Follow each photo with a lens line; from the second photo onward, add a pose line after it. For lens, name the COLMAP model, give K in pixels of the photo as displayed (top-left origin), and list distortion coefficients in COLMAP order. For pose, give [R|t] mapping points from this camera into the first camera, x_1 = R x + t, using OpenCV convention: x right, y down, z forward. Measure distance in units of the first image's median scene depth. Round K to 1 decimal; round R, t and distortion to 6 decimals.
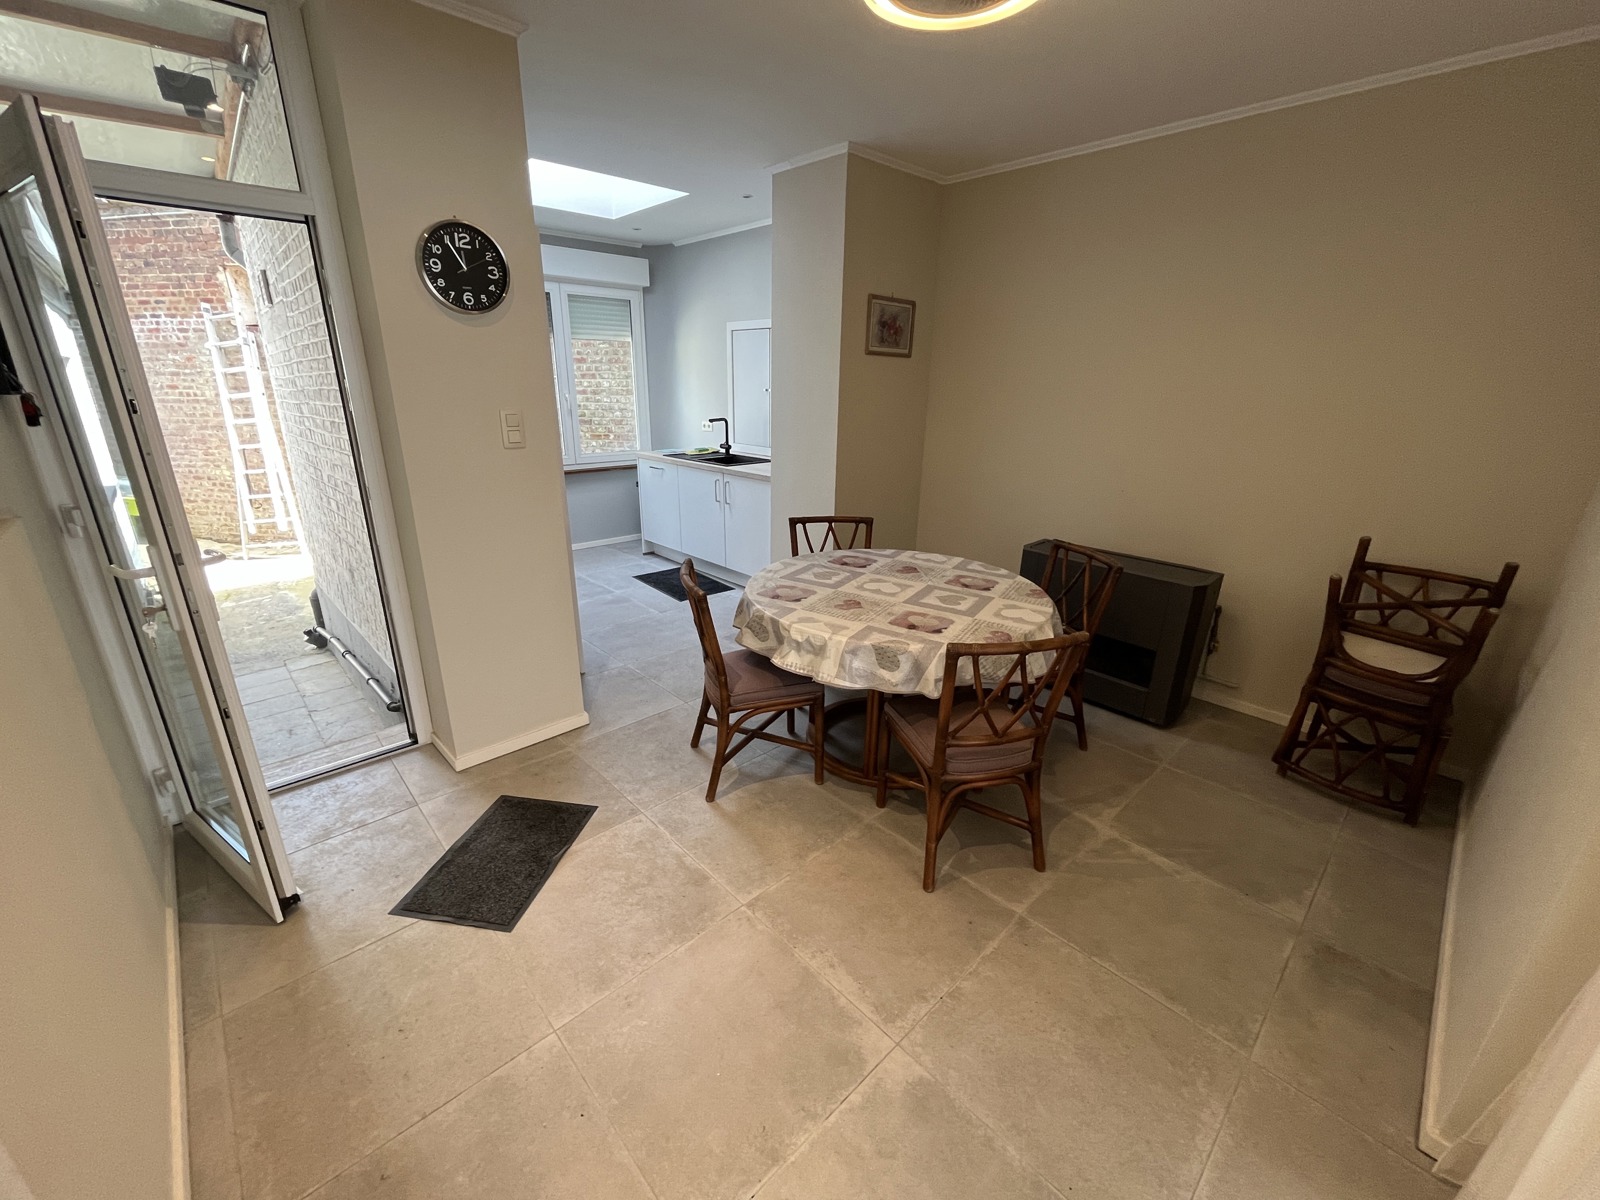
lens RADIAL K [[649.1, 0, 797.6], [0, 649.1, 597.7], [0, 0, 1]] dist [-0.001600, 0.000079]
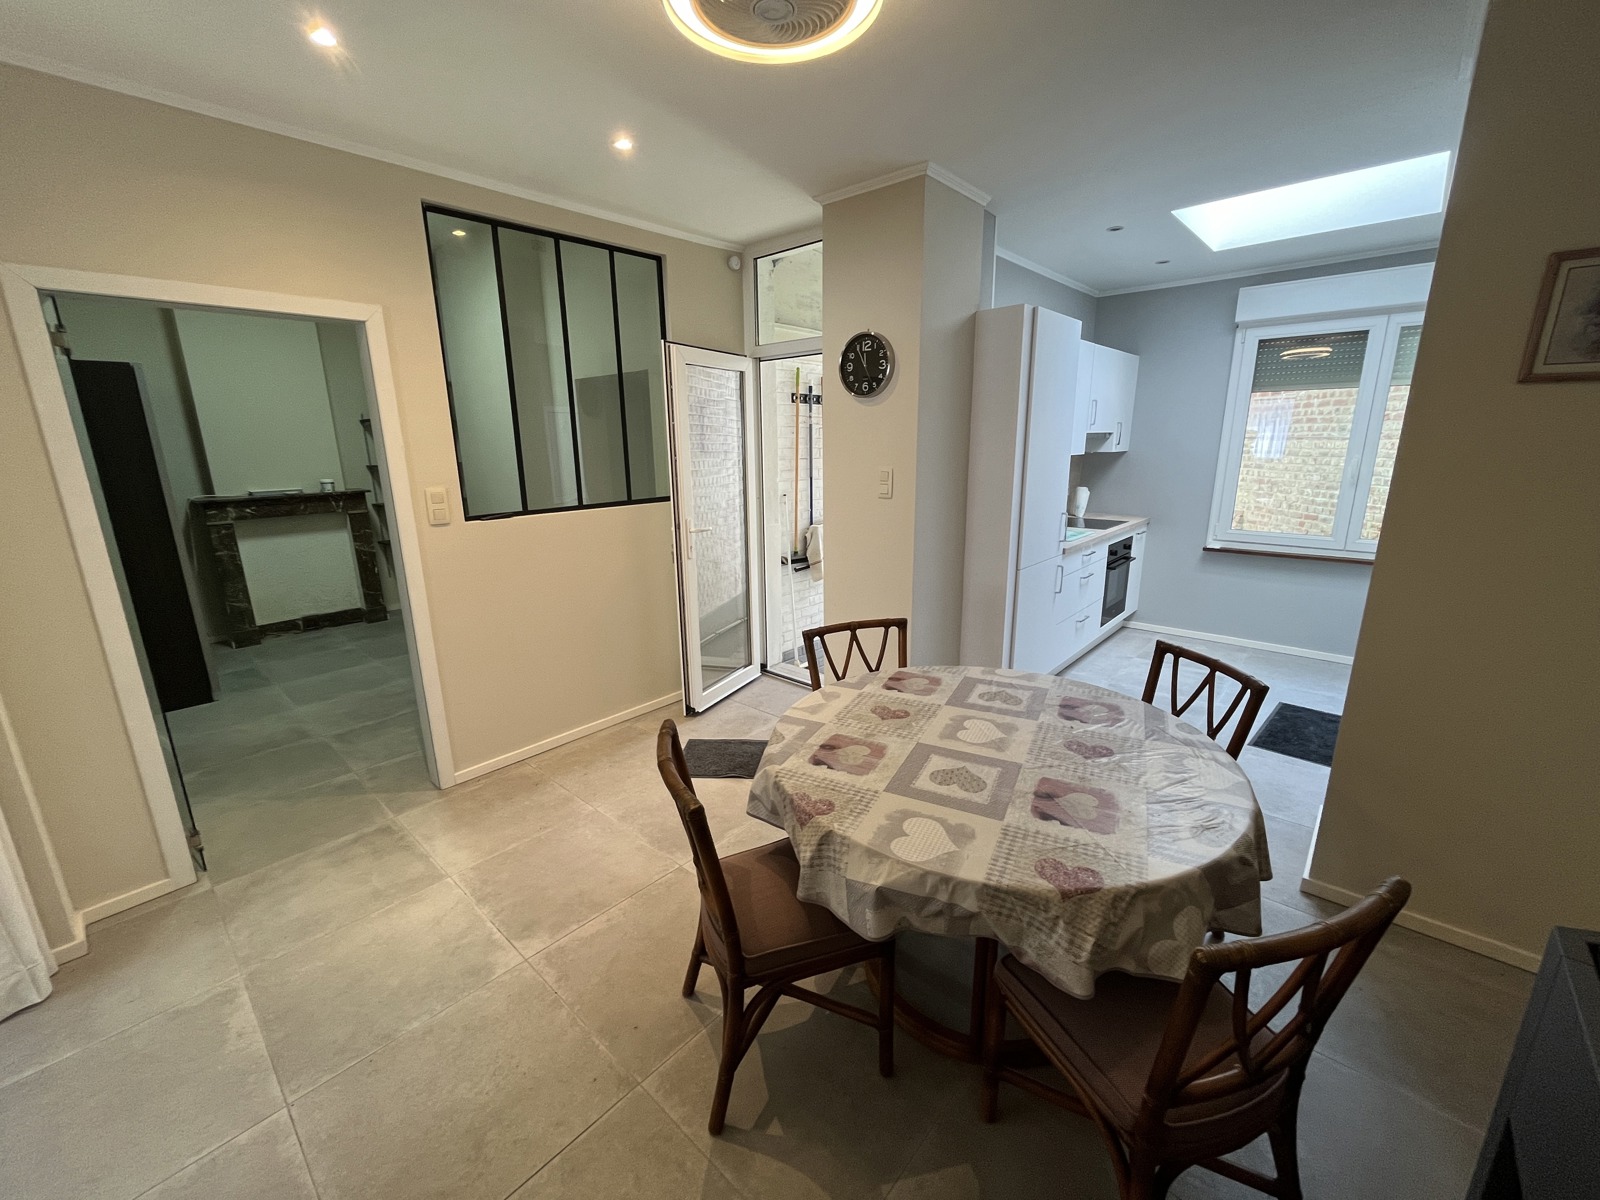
lens RADIAL K [[649.1, 0, 797.6], [0, 649.1, 597.7], [0, 0, 1]] dist [-0.001600, 0.000079]
pose [[0.081669, 0.223564, -0.971262, 0.886380], [-0.308877, 0.932214, 0.188604, -0.258157], [0.947589, 0.284598, 0.145187, 0.783454]]
